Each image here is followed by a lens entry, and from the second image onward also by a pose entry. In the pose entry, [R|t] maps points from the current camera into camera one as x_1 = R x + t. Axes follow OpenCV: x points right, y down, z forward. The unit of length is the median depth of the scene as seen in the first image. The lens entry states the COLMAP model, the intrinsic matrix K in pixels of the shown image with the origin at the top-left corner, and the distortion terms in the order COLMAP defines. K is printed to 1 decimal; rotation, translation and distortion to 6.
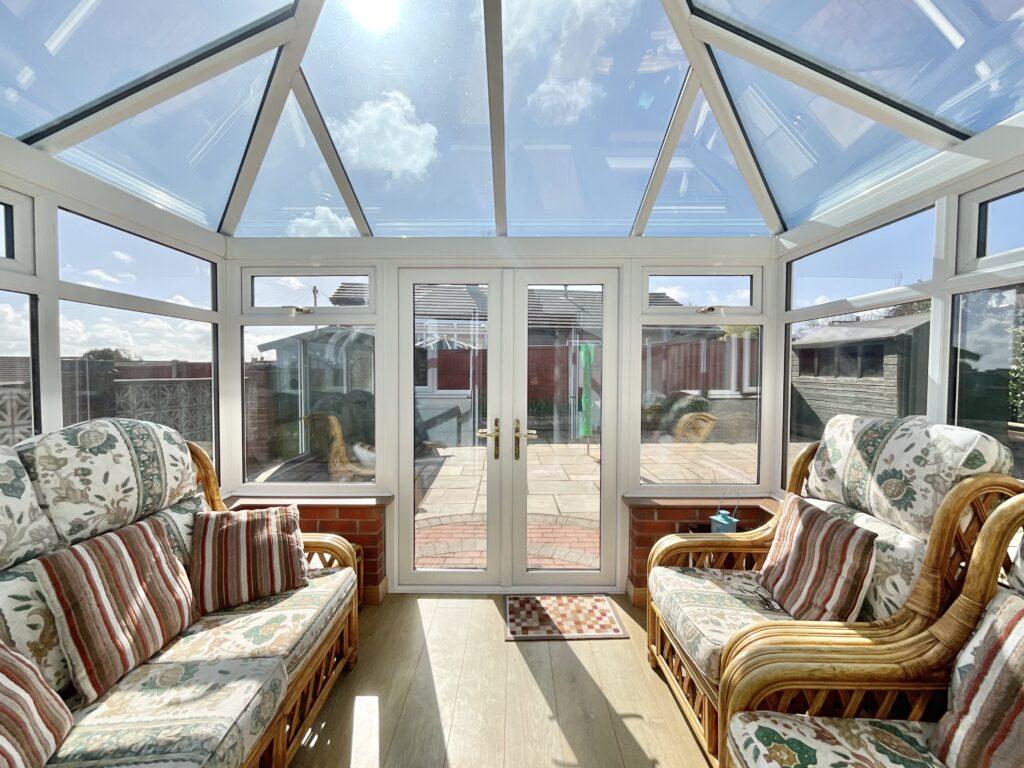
lens RADIAL K [[417.2, 0, 508.8], [0, 417.2, 384.3], [0, 0, 1]] dist [0.000315, 0.000185]
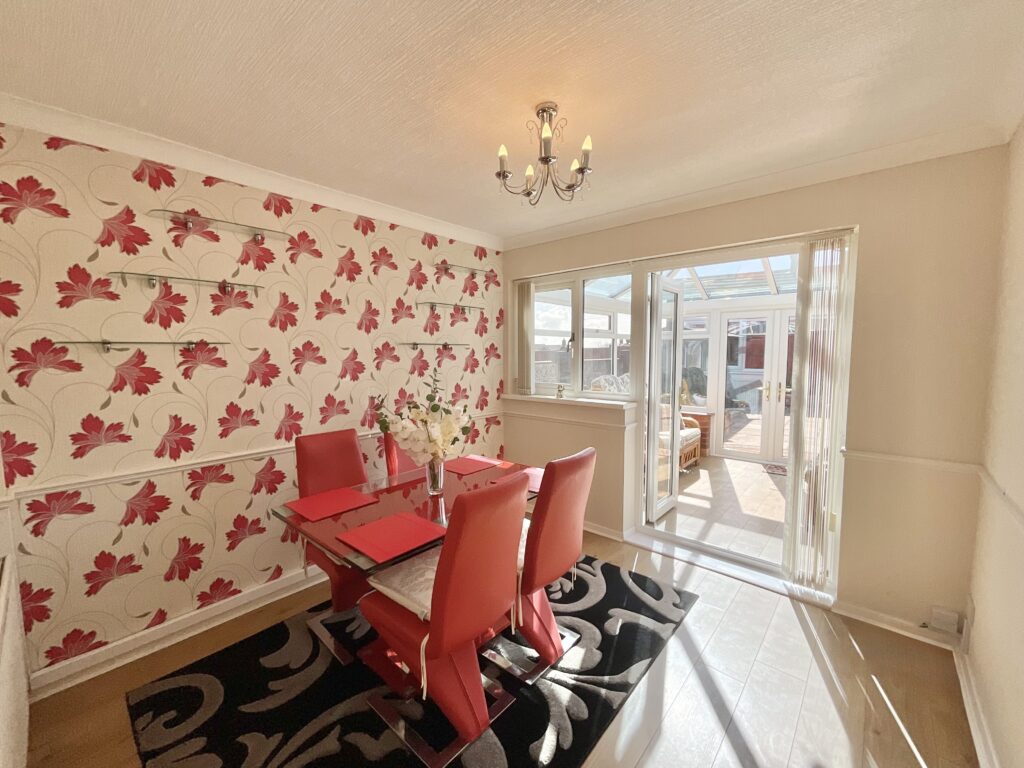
lens RADIAL K [[417.2, 0, 512.9], [0, 417.2, 381.0], [0, 0, 1]] dist [0.000315, 0.000185]
pose [[0.763821, 0.049851, -0.643500, 0.341524], [-0.017890, 0.998265, 0.056100, -0.023083], [0.645180, -0.031338, 0.763388, -1.445610]]
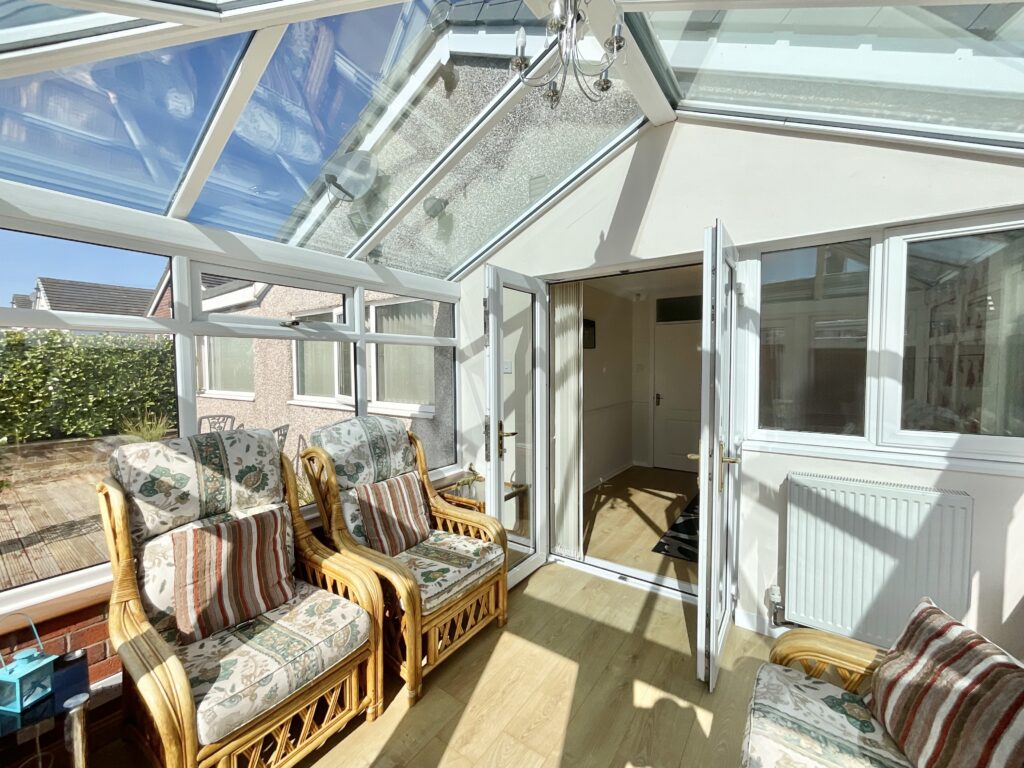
lens RADIAL K [[417.2, 0, 508.8], [0, 417.2, 384.3], [0, 0, 1]] dist [0.000315, 0.000185]
pose [[-0.826770, -0.017784, 0.562259, -0.317600], [0.025213, 0.997324, 0.068619, -0.079373], [-0.561975, 0.070908, -0.824110, 0.974127]]
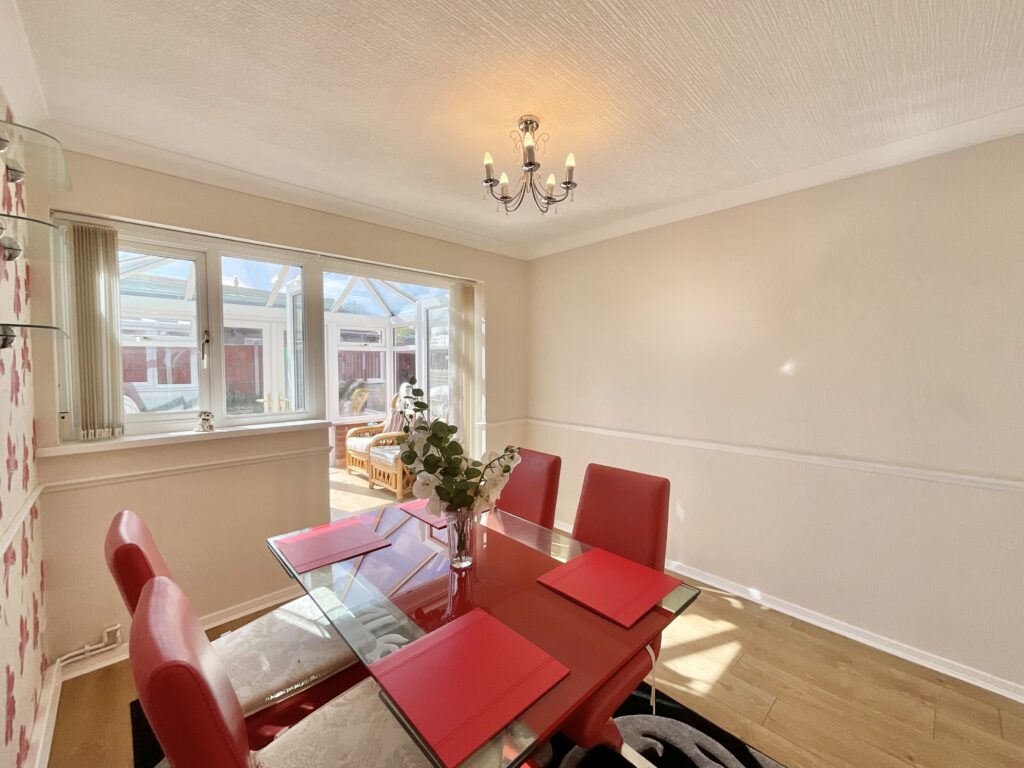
lens RADIAL K [[417.2, 0, 509.1], [0, 417.2, 380.8], [0, 0, 1]] dist [0.000315, 0.000185]
pose [[0.719548, -0.030412, 0.693776, -0.640818], [0.020480, 0.999535, 0.022575, -0.008262], [-0.694140, -0.002035, 0.719837, -1.402354]]
